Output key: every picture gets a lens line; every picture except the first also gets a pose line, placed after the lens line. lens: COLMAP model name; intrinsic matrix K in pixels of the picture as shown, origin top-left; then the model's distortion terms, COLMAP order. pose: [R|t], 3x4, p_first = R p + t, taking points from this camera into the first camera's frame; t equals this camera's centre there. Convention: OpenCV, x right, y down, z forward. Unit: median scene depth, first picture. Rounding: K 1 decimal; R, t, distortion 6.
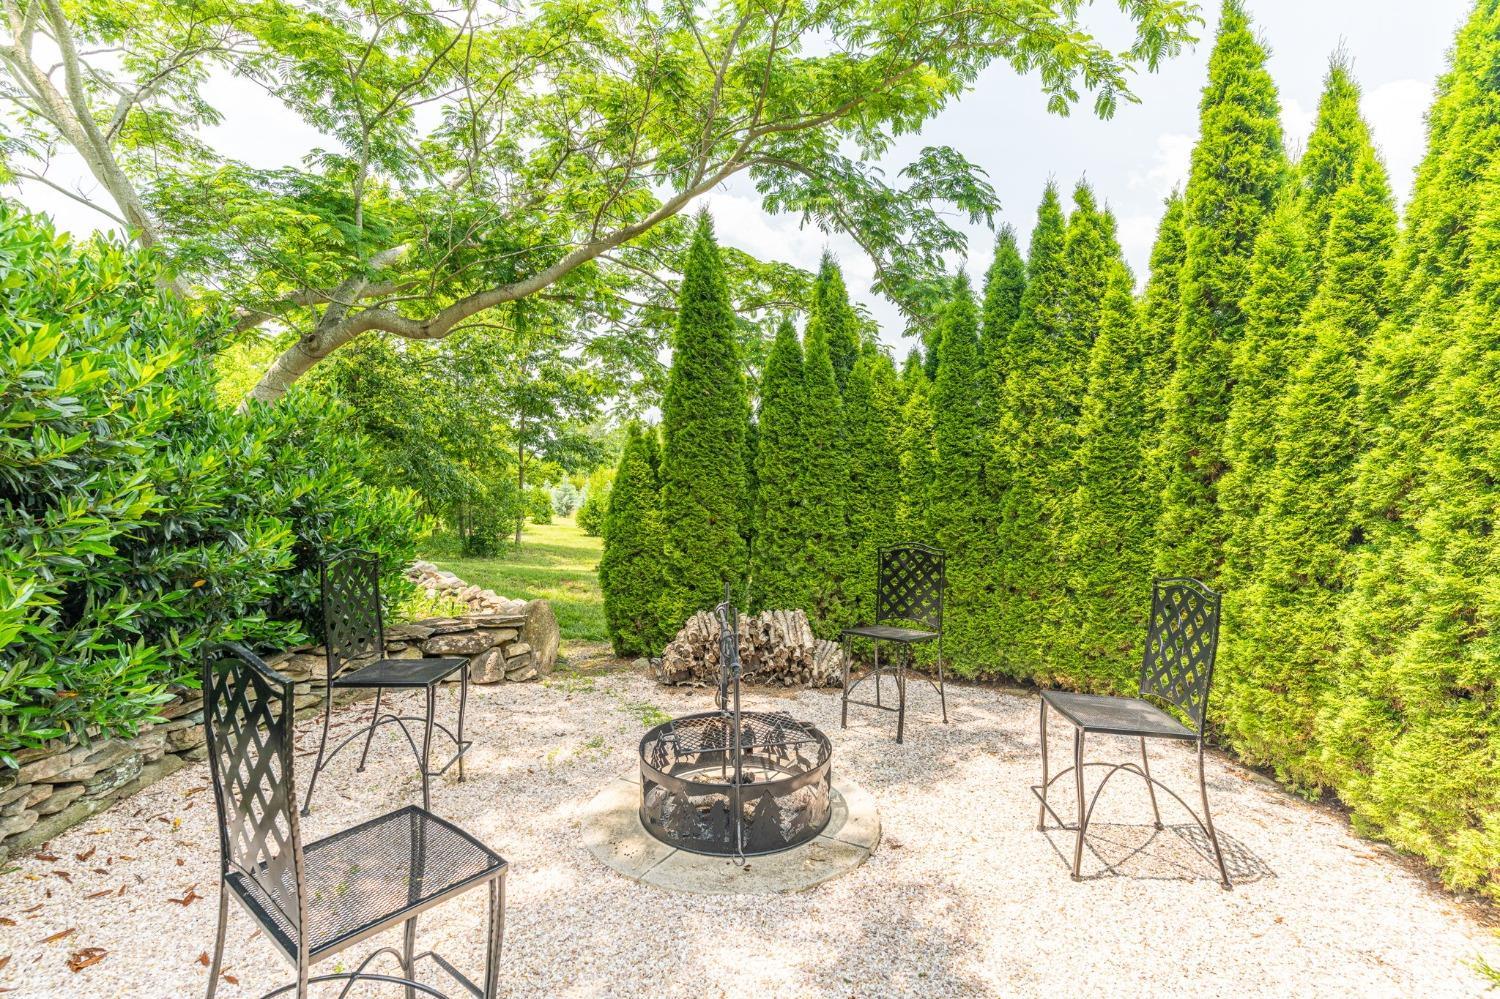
lens RADIAL K [[721.0, 0, 736.1], [0, 721.0, 497.4], [0, 0, 1]] dist [0.003286, 0.000343]
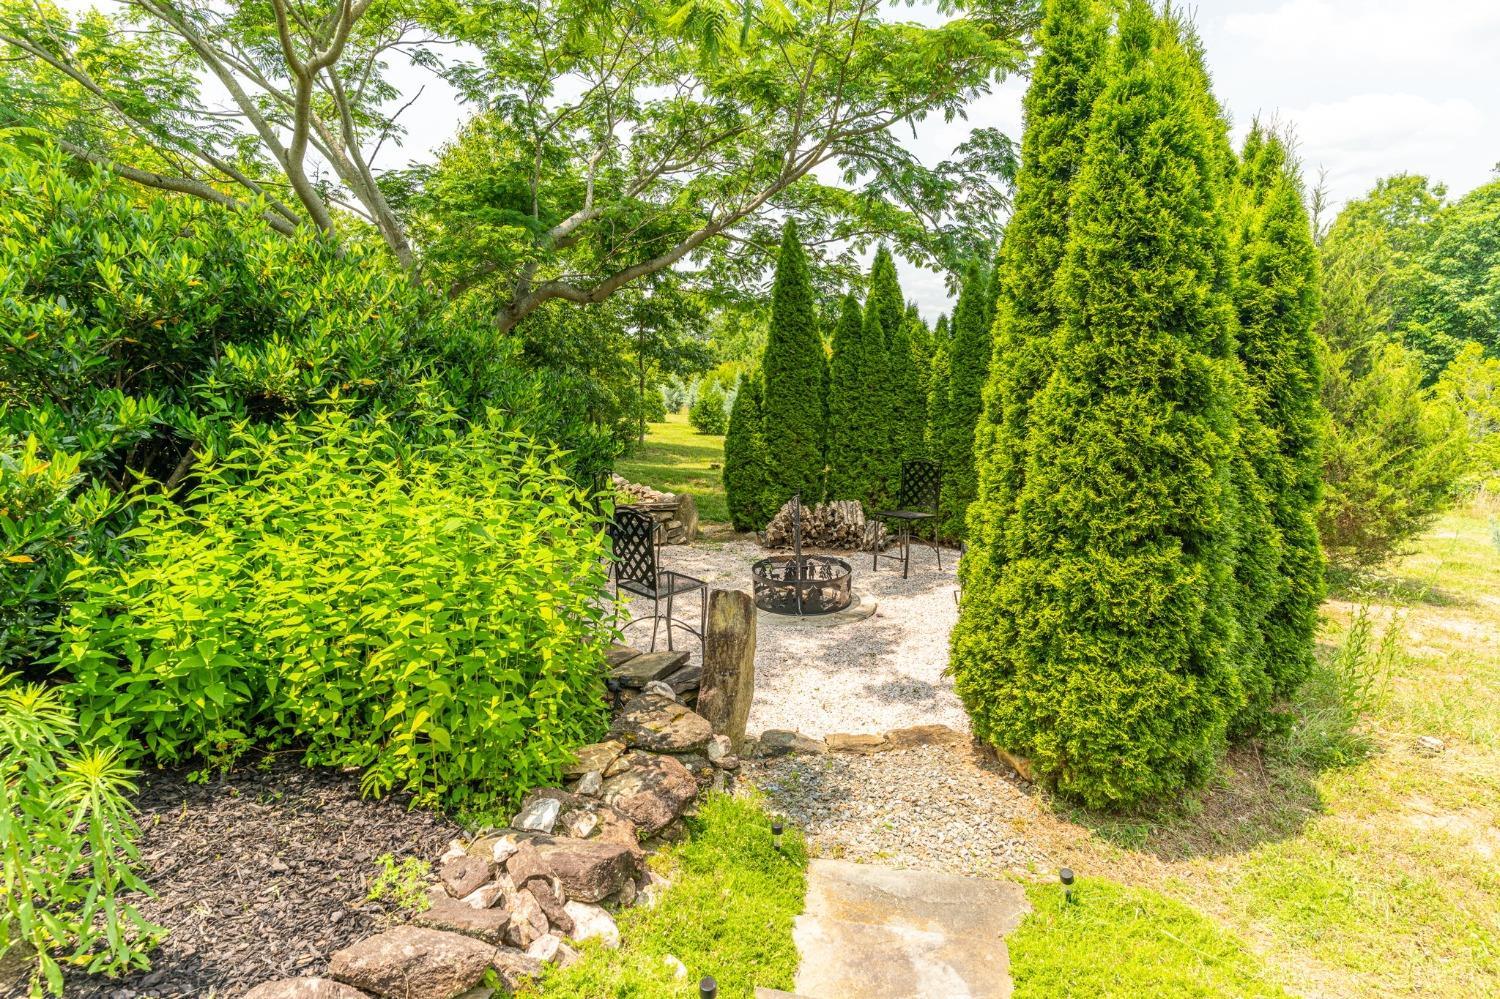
lens RADIAL K [[725.4, 0, 753.9], [0, 725.4, 458.3], [0, 0, 1]] dist [0.000465, -0.000168]
pose [[0.992413, -0.003572, -0.122898, 0.058045], [0.015001, 0.995628, 0.092198, -0.067390], [0.122031, -0.093342, 0.988127, -0.465804]]
